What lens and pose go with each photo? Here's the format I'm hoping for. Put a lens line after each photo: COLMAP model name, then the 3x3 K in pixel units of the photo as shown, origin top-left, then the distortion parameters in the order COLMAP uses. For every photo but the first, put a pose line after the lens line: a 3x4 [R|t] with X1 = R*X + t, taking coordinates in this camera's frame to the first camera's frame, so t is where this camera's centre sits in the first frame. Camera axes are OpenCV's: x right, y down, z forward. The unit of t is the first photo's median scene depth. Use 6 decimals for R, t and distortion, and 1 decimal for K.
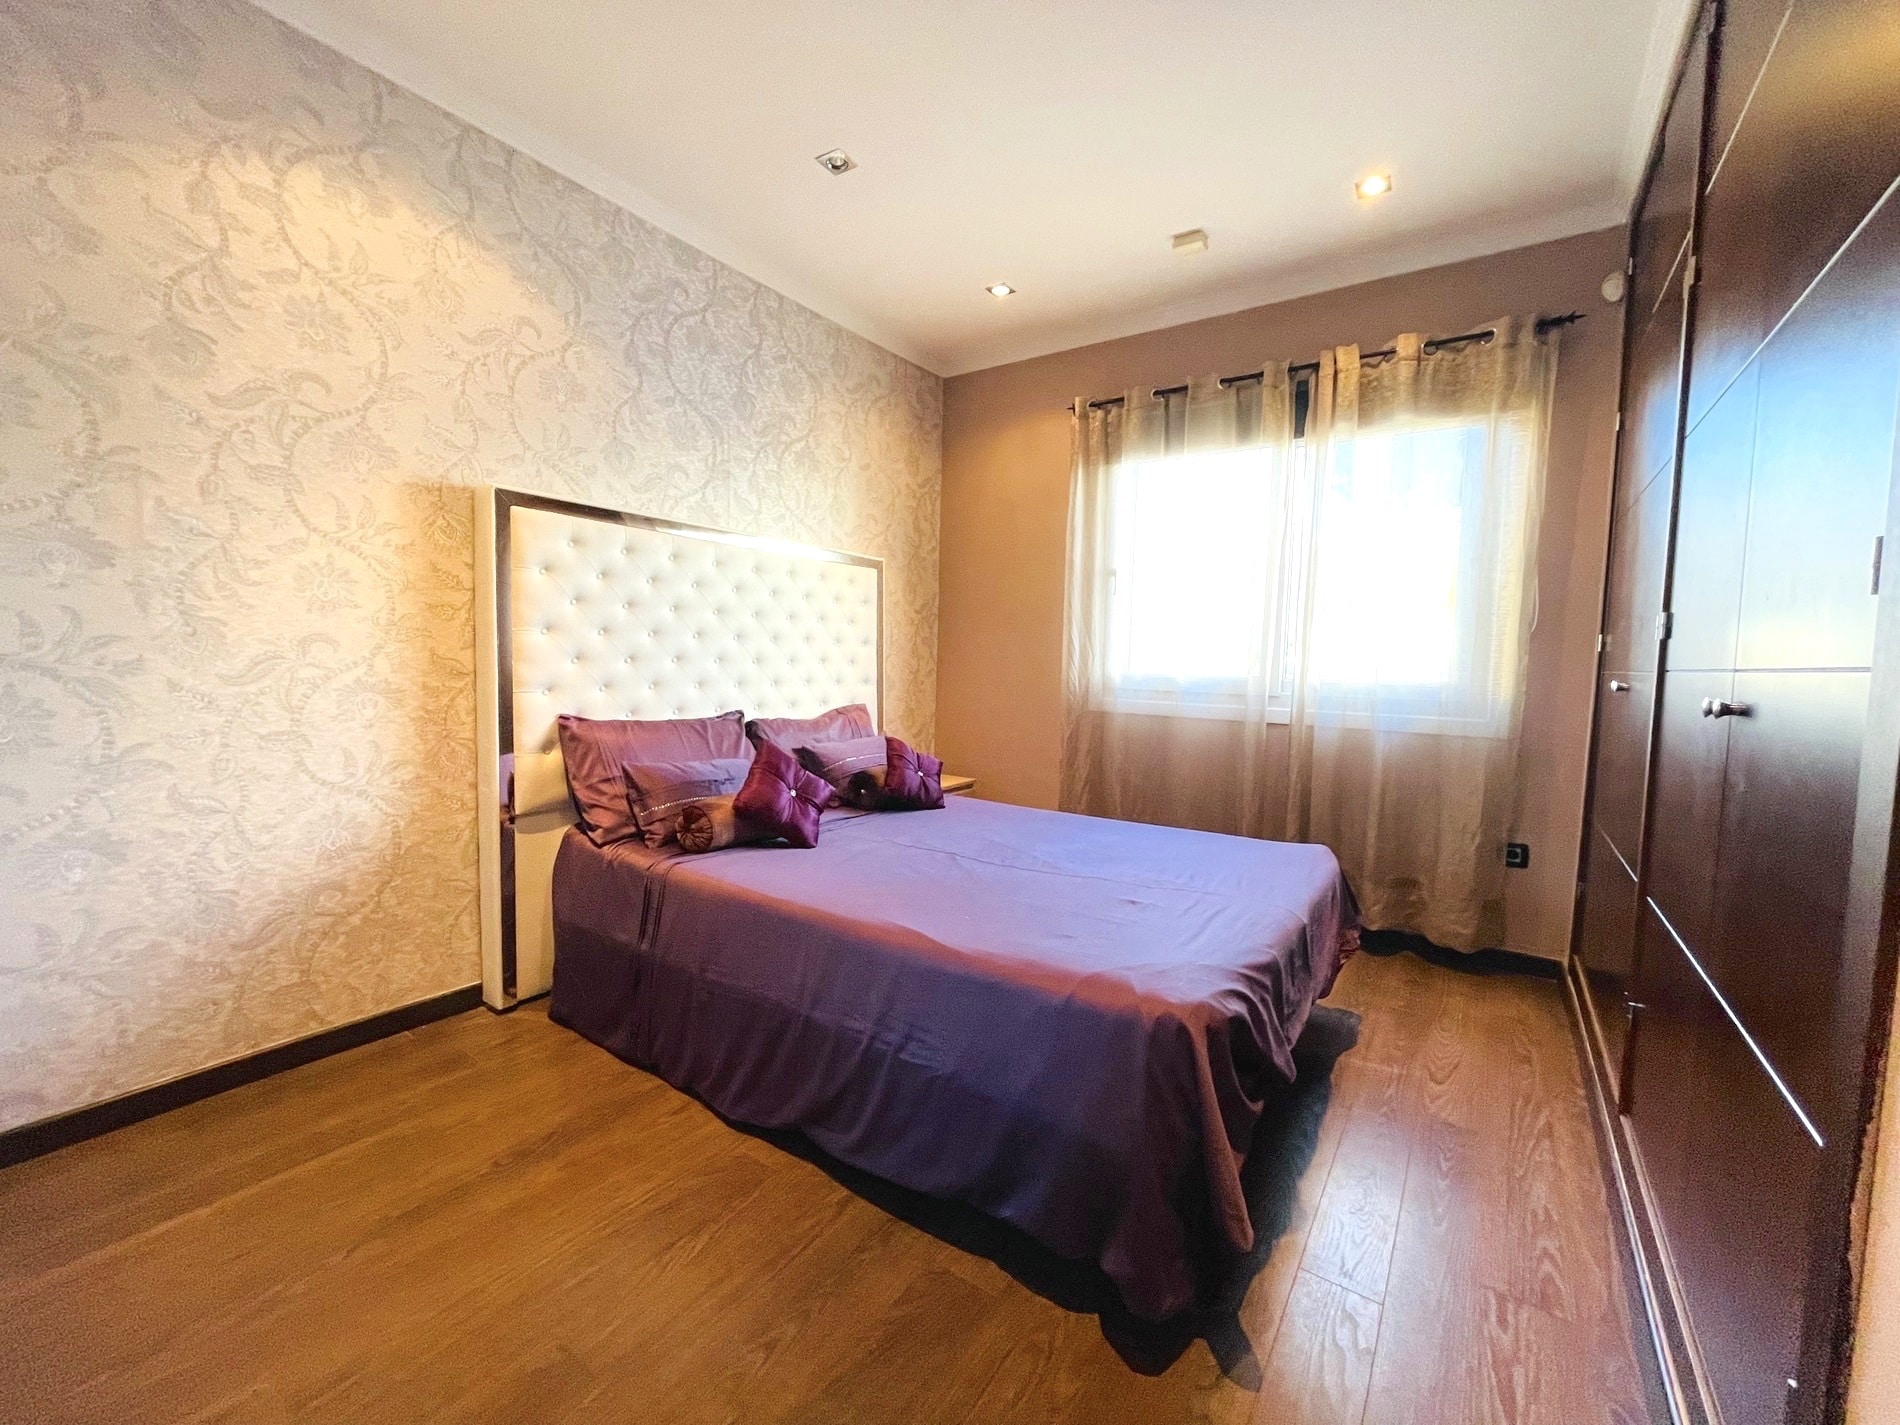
lens RADIAL K [[763.8, 0, 951.9], [0, 763.8, 713.1], [0, 0, 1]] dist [0.000509, 0.000154]
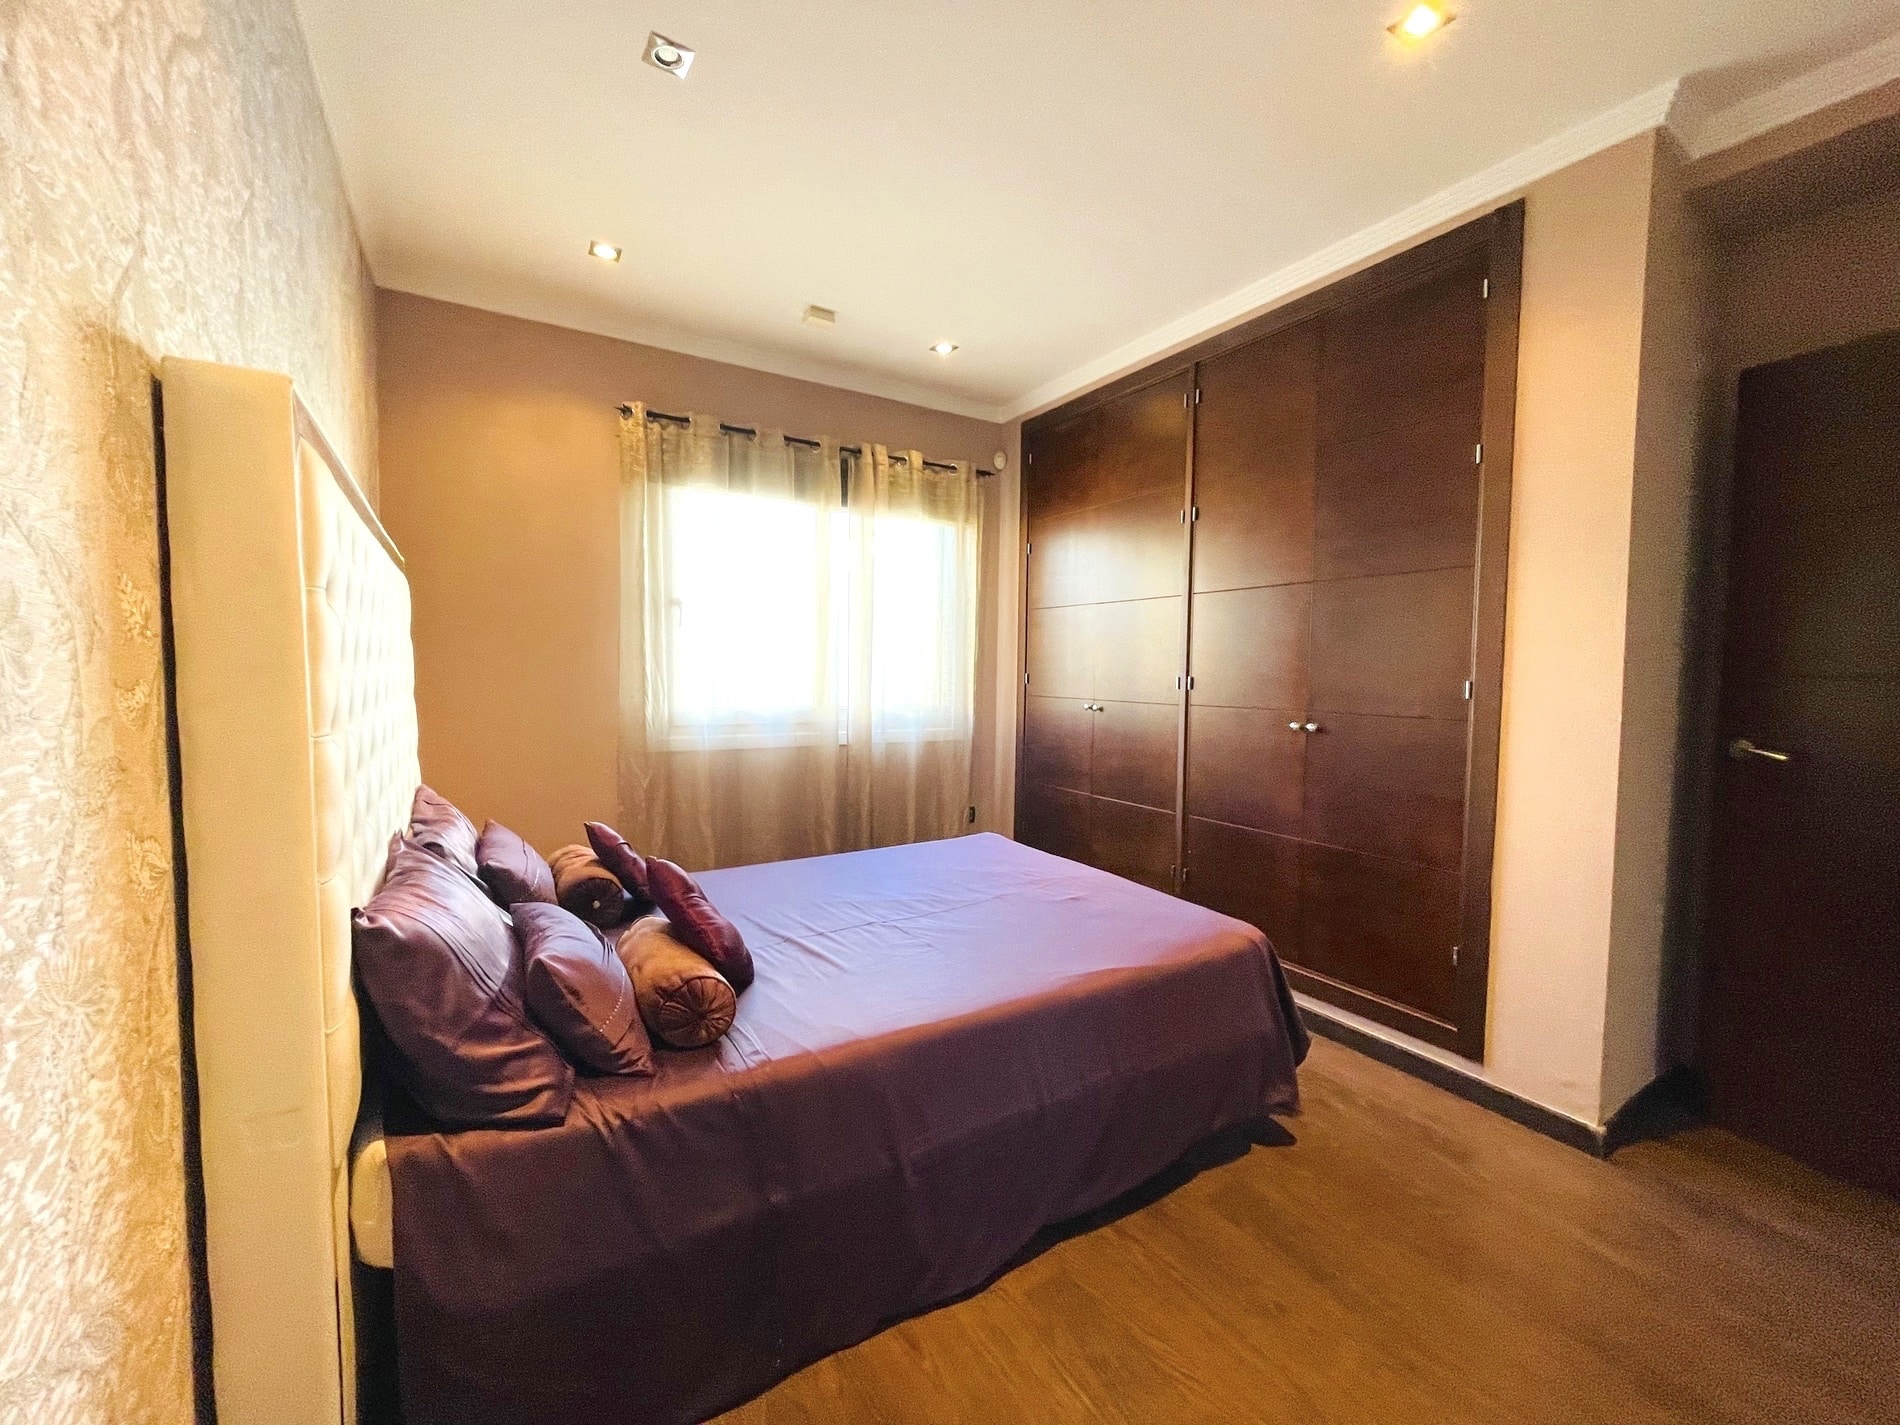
lens RADIAL K [[763.8, 0, 944.5], [0, 763.8, 711.7], [0, 0, 1]] dist [0.000509, 0.000154]
pose [[0.400436, -0.074750, 0.913271, -0.622584], [0.064505, 0.996494, 0.053279, -0.095670], [-0.914051, 0.037576, 0.403854, 0.395845]]
